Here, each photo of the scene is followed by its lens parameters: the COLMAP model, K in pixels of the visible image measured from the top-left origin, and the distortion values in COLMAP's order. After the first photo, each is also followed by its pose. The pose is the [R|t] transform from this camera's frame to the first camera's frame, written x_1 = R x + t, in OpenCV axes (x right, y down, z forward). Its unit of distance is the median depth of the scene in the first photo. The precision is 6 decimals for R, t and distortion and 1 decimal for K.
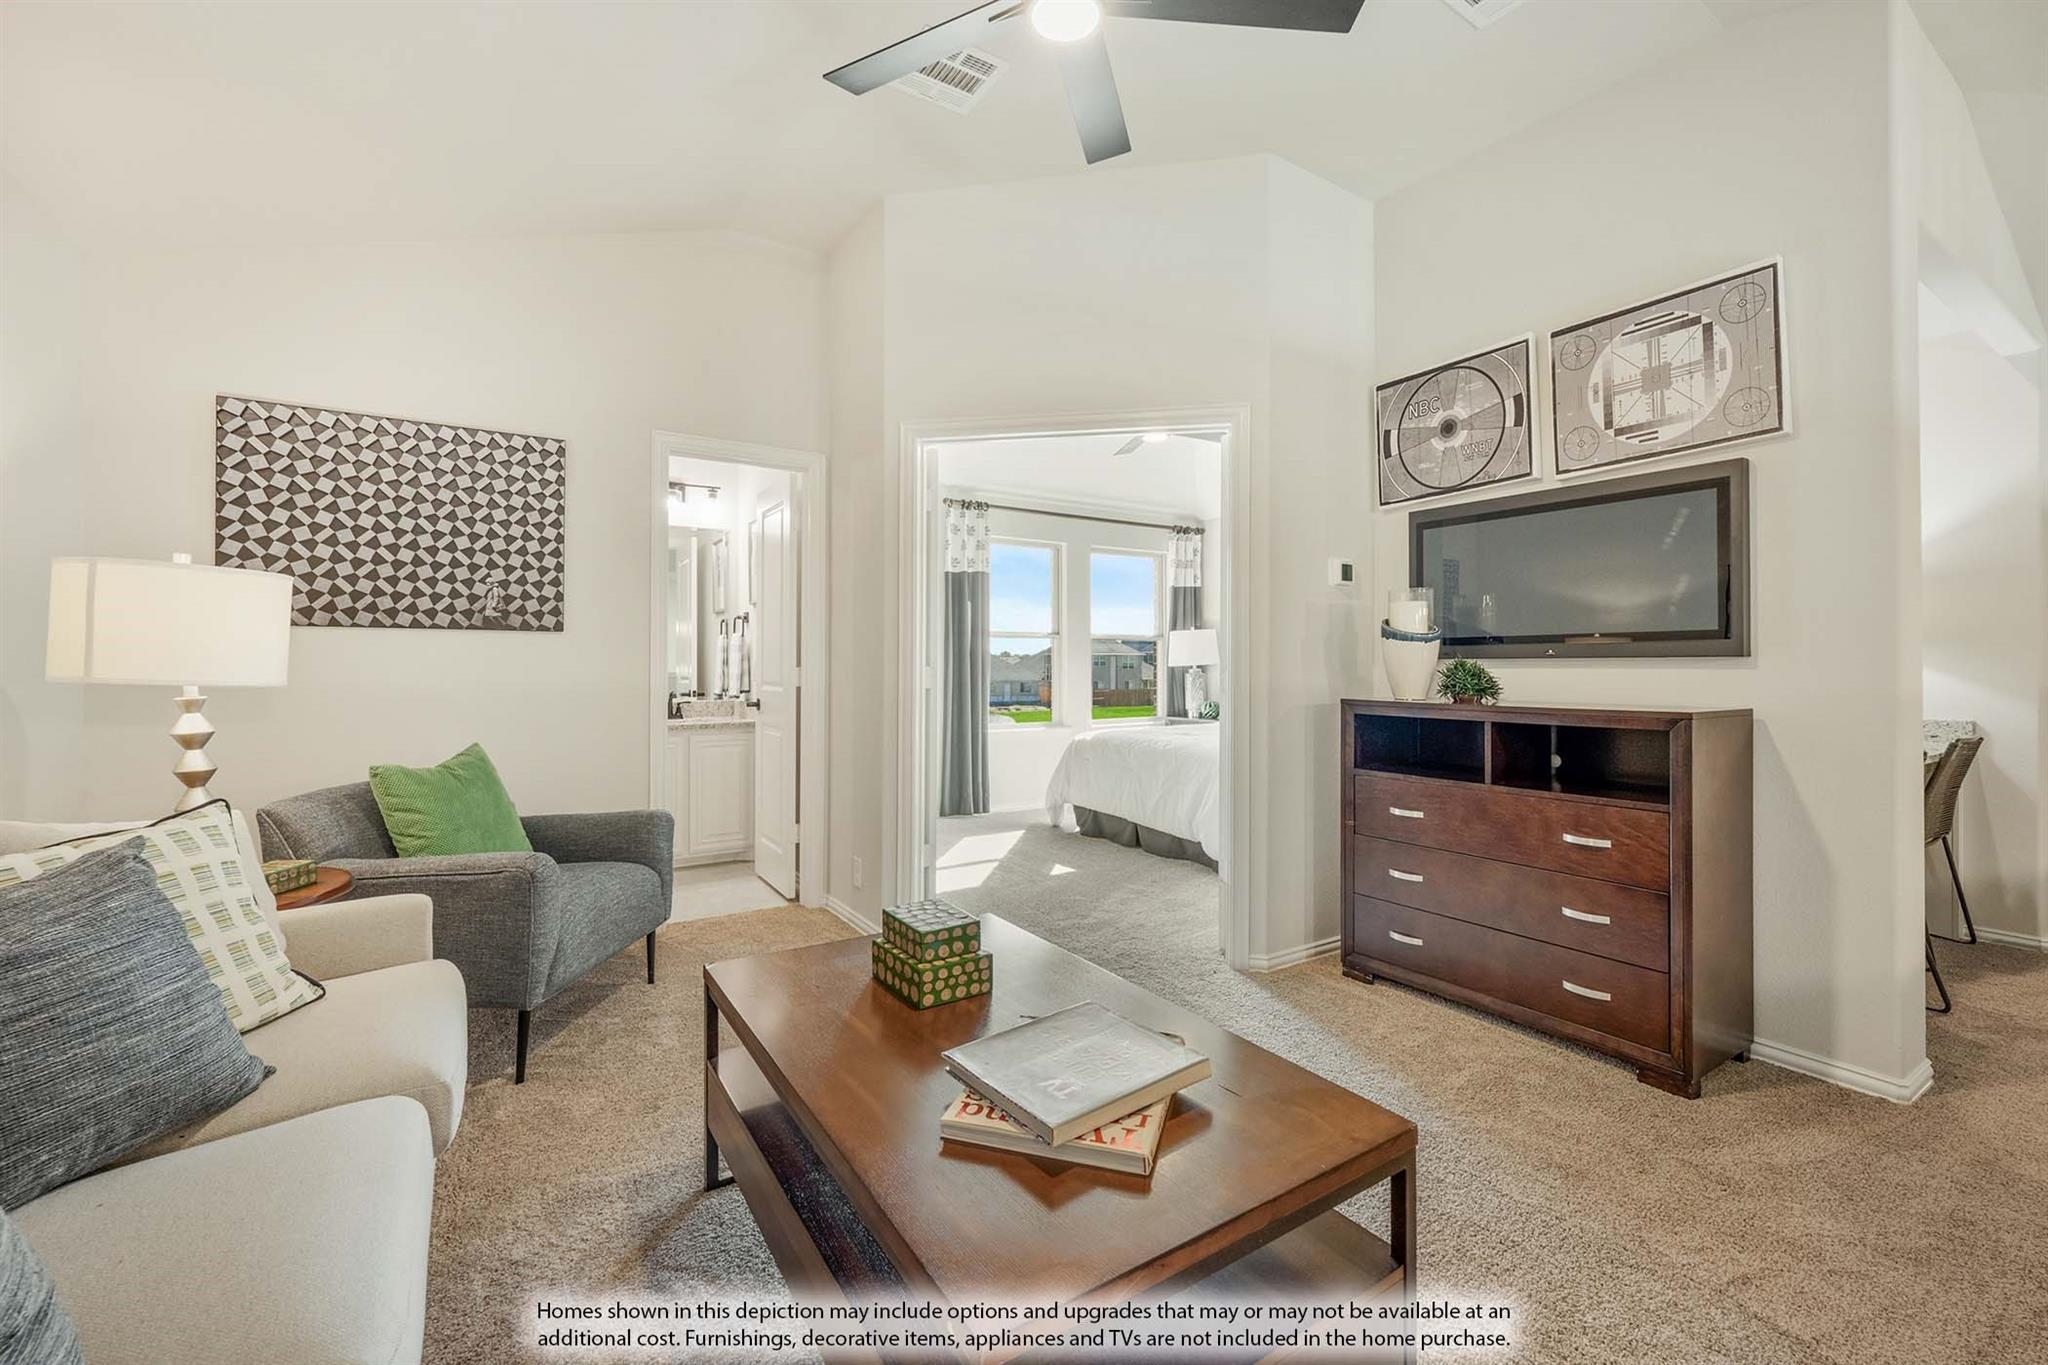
lens RADIAL K [[835.7, 0, 1028.7], [0, 835.7, 667.6], [0, 0, 1]] dist [-0.000745, -0.000140]
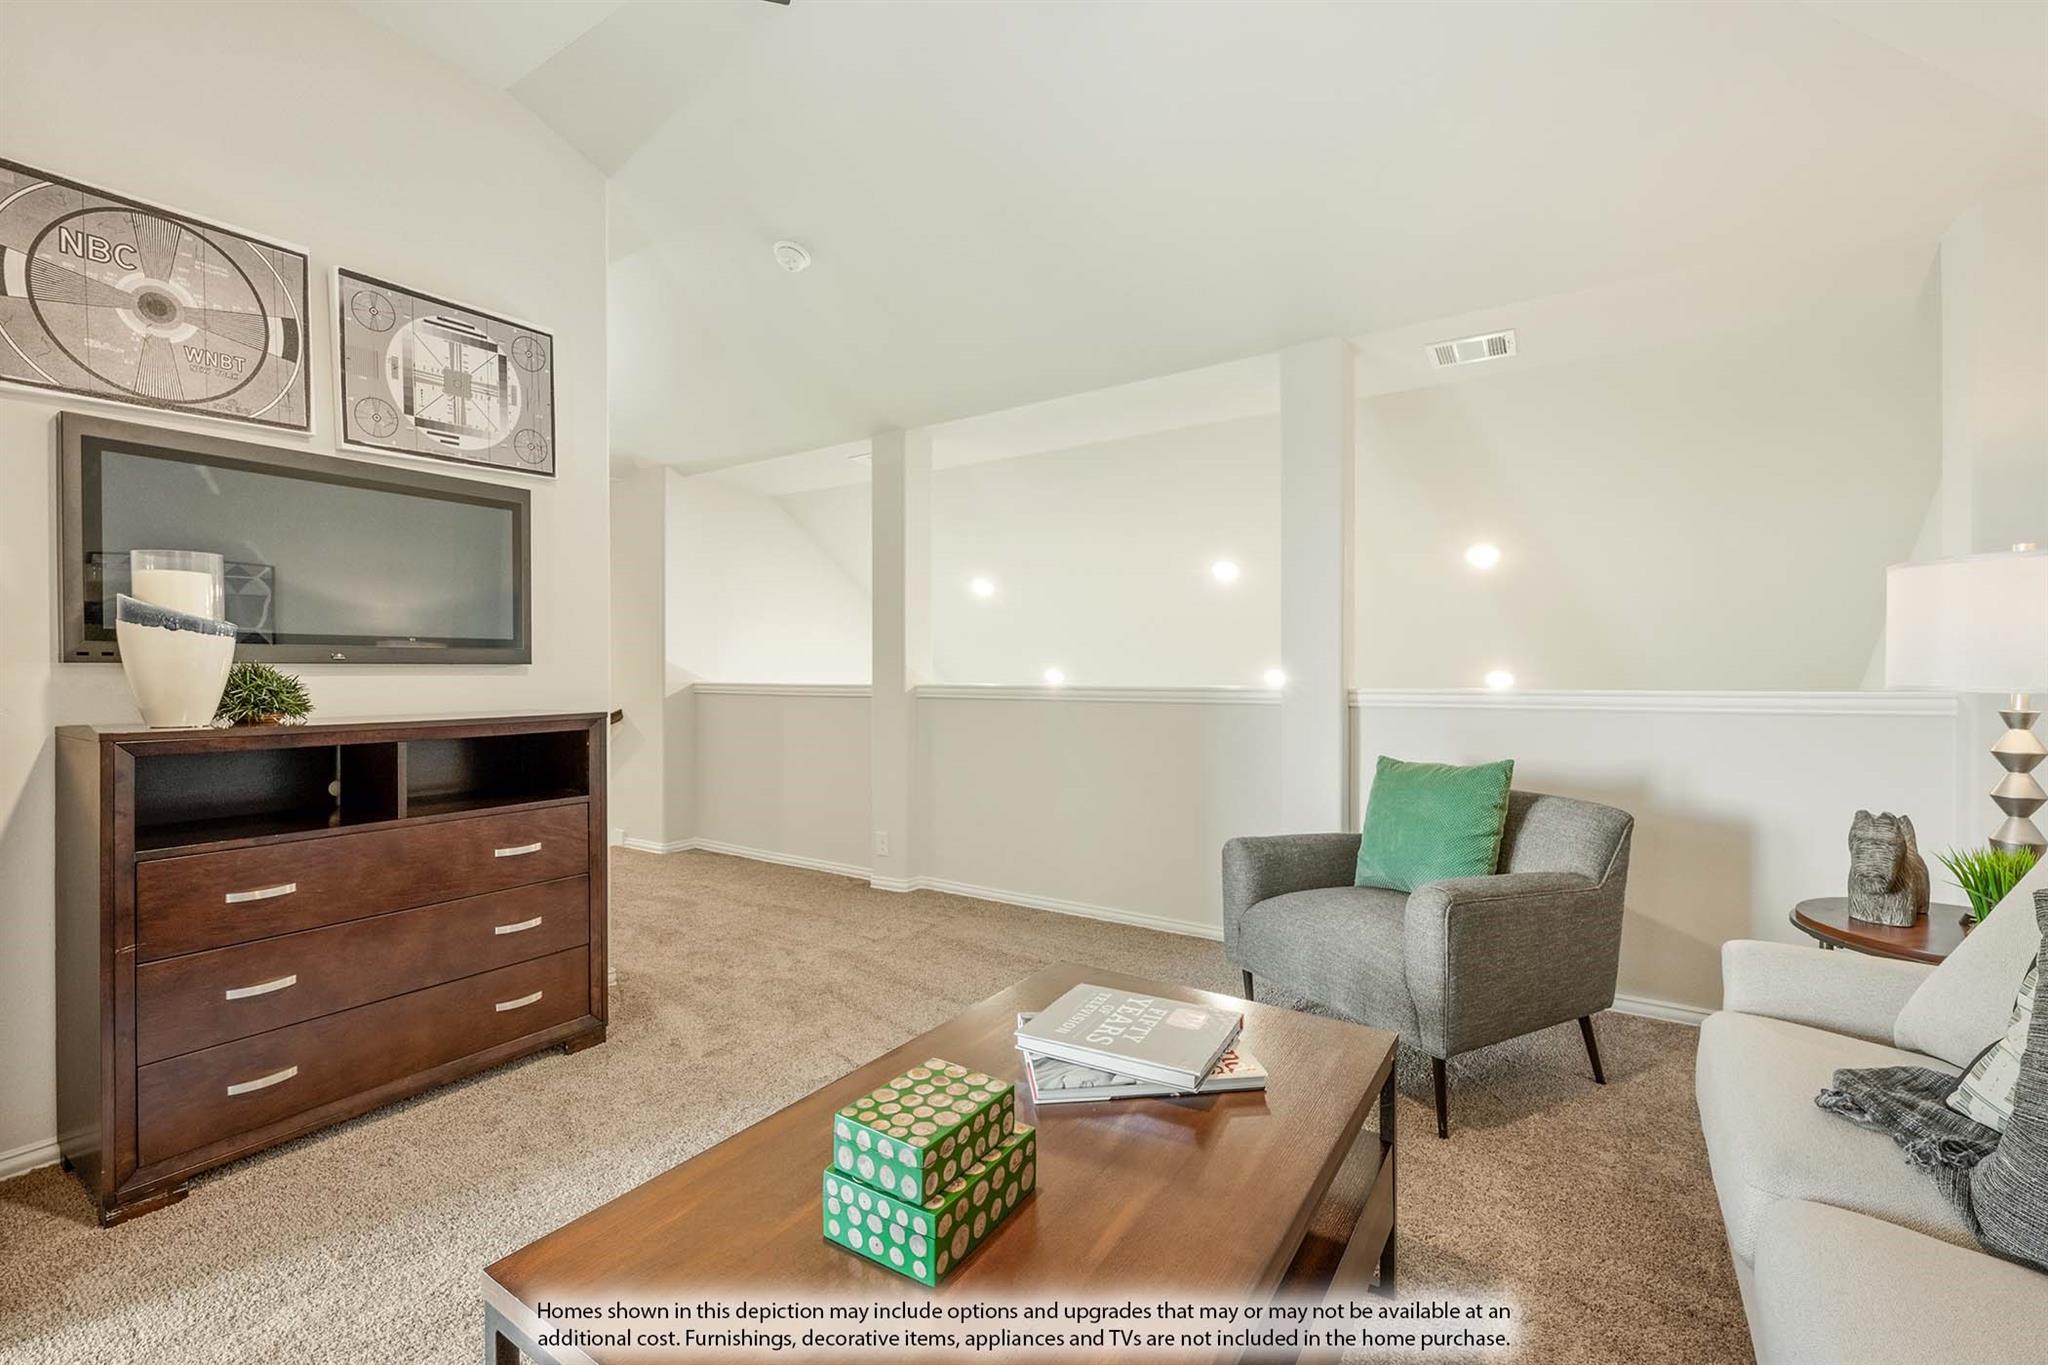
lens RADIAL K [[869.0, 0, 1024.0], [0, 869.0, 682.5], [0, 0, 1]] dist [0.000254, 0.000162]
pose [[-0.394088, -0.012982, 0.918981, -0.452230], [0.003449, 0.999872, 0.015604, -0.004048], [-0.919066, 0.009319, -0.393993, 0.758152]]
